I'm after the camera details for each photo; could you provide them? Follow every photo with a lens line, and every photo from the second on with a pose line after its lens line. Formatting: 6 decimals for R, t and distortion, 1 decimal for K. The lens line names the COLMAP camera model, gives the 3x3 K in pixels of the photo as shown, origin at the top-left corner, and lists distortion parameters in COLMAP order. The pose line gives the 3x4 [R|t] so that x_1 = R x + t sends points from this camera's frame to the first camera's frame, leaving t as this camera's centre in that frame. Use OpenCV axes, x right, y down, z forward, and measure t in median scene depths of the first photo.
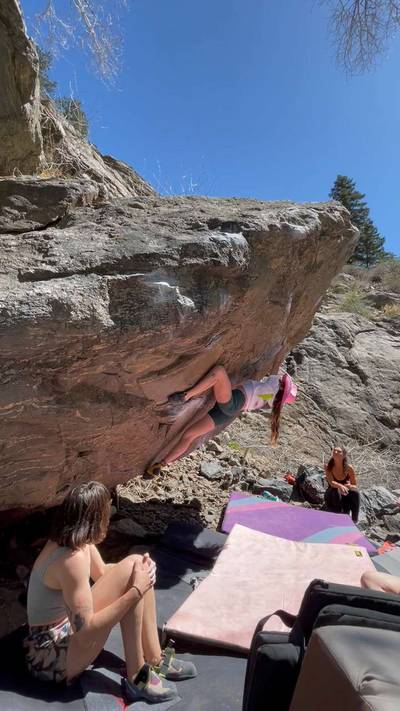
lens RADIAL K [[328.4, 0, 200.6], [0, 328.4, 353.3], [0, 0, 1]] dist [-0.001057, -0.000249]
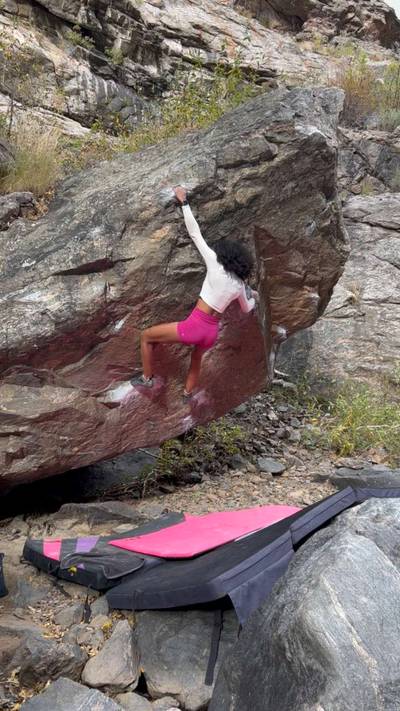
lens RADIAL K [[582.5, 0, 196.1], [0, 582.5, 354.0], [0, 0, 1]] dist [0.120843, -0.167186]
pose [[0.860349, -0.149984, -0.487139, 1.110318], [0.197156, 0.979259, 0.046701, 0.010955], [0.470031, -0.136221, 0.872075, -0.503967]]
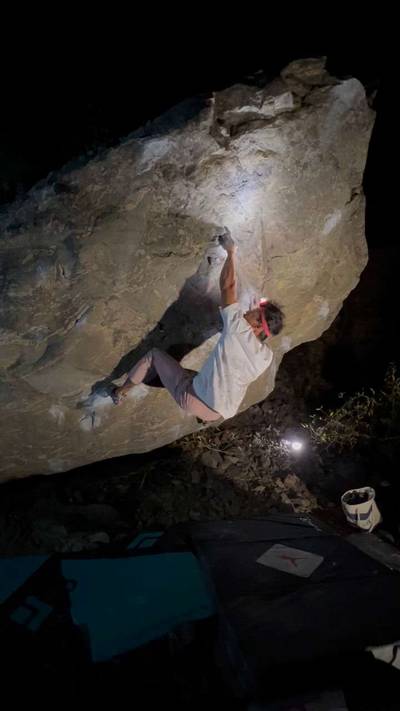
lens RADIAL K [[323.7, 0, 200.0], [0, 323.7, 355.5], [0, 0, 1]] dist [0.003433, 0.000539]
pose [[0.816046, -0.078307, -0.572657, 0.732550], [0.128650, 0.990534, 0.047879, 0.044969], [0.563487, -0.112744, 0.818395, 0.467621]]
